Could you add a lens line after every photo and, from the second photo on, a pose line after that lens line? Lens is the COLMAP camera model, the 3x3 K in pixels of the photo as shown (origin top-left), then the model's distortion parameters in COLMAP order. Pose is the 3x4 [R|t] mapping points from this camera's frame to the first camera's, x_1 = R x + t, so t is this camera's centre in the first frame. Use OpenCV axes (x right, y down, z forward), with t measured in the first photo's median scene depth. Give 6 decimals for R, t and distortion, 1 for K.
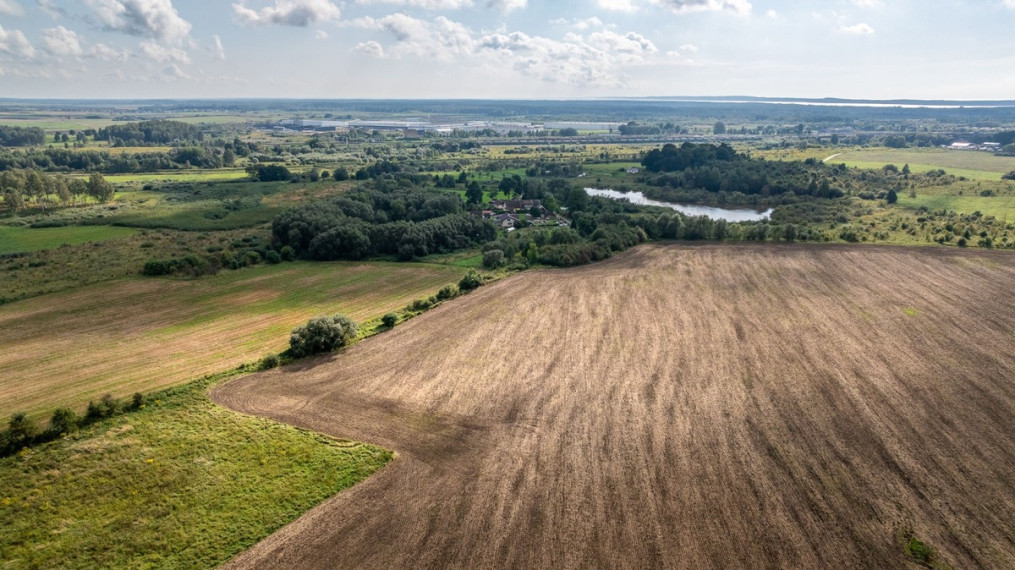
lens RADIAL K [[715.0, 0, 506.6], [0, 715.0, 288.5], [0, 0, 1]] dist [-0.037238, 0.041958]
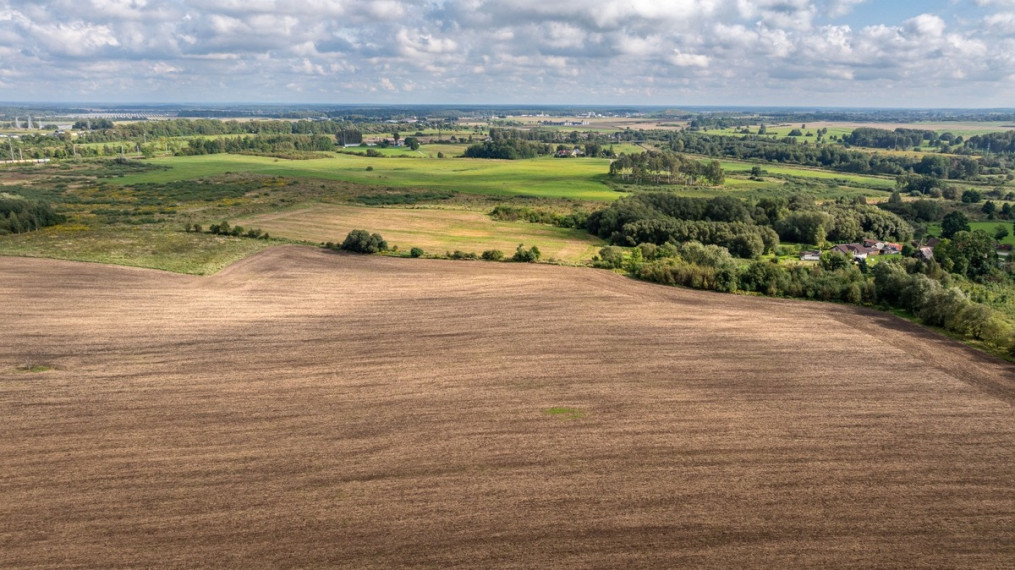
lens RADIAL K [[715.0, 0, 508.9], [0, 715.0, 263.3], [0, 0, 1]] dist [-0.037238, 0.041958]
pose [[0.244247, 0.212148, -0.946222, 0.748333], [-0.256753, 0.955099, 0.147863, -0.117693], [0.935105, 0.206830, 0.287750, 0.484286]]
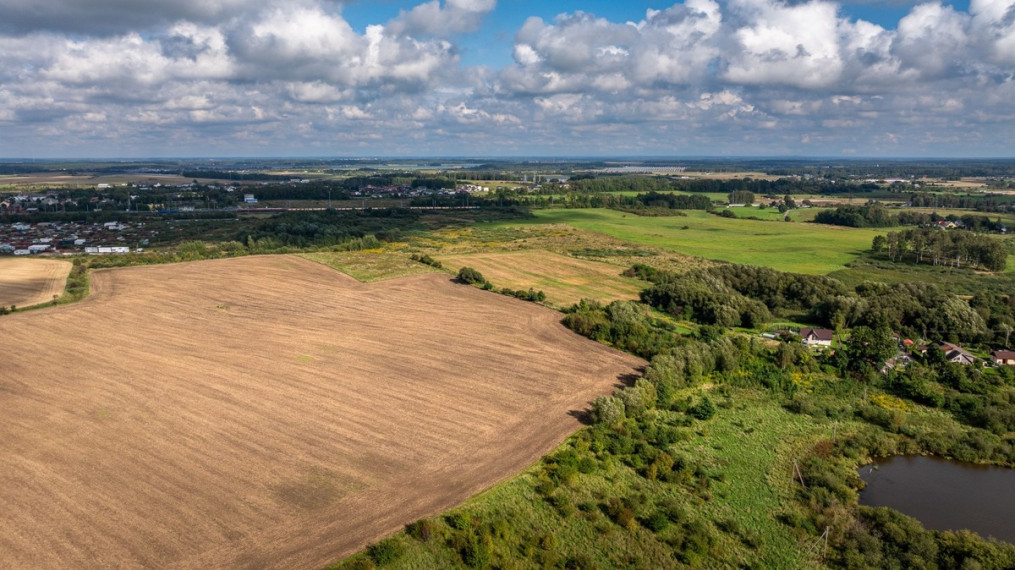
lens RADIAL K [[715.0, 0, 507.5], [0, 715.0, 292.1], [0, 0, 1]] dist [-0.037238, 0.041958]
pose [[-0.462744, 0.166098, -0.870792, 0.950304], [-0.230048, 0.926139, 0.298904, -0.338270], [0.856123, 0.338640, -0.390355, 1.136029]]
